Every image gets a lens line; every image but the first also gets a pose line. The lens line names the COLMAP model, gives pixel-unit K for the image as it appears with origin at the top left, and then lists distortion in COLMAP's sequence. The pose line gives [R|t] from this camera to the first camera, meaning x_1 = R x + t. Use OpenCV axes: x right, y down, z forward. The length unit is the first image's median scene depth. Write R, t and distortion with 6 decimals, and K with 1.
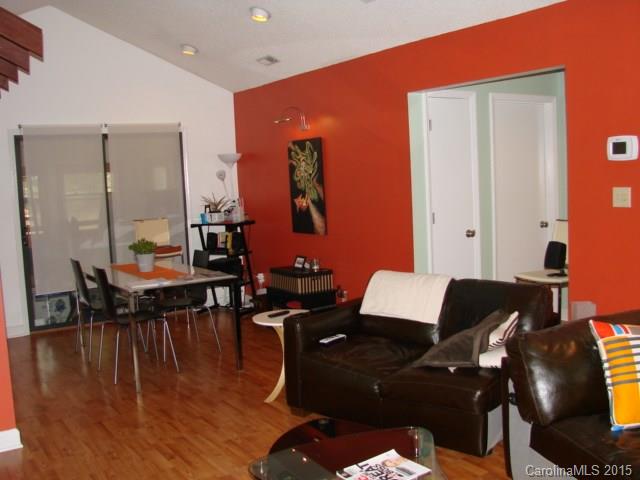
lens RADIAL K [[701.6, 0, 320.0], [0, 701.6, 239.4], [0, 0, 1]] dist [-0.143716, 0.000000]
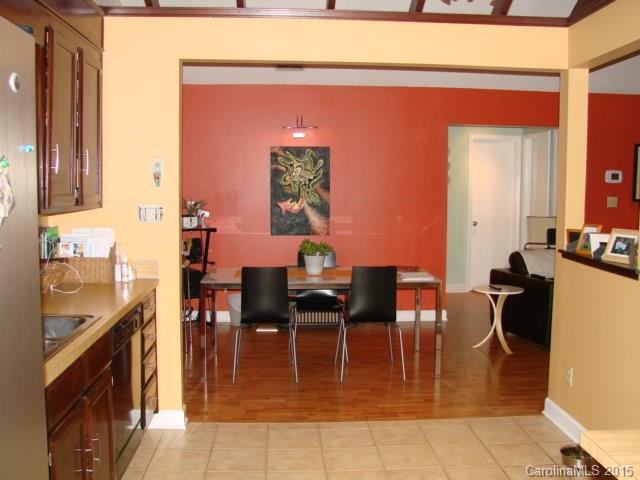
lens RADIAL K [[701.6, 0, 320.0], [0, 701.6, 240.0], [0, 0, 1]] dist [-0.143716, 0.000000]
pose [[0.492033, -0.010298, 0.870516, -0.940236], [0.052385, 0.998468, -0.017797, 0.020051], [-0.868999, 0.054359, 0.491819, 0.454201]]
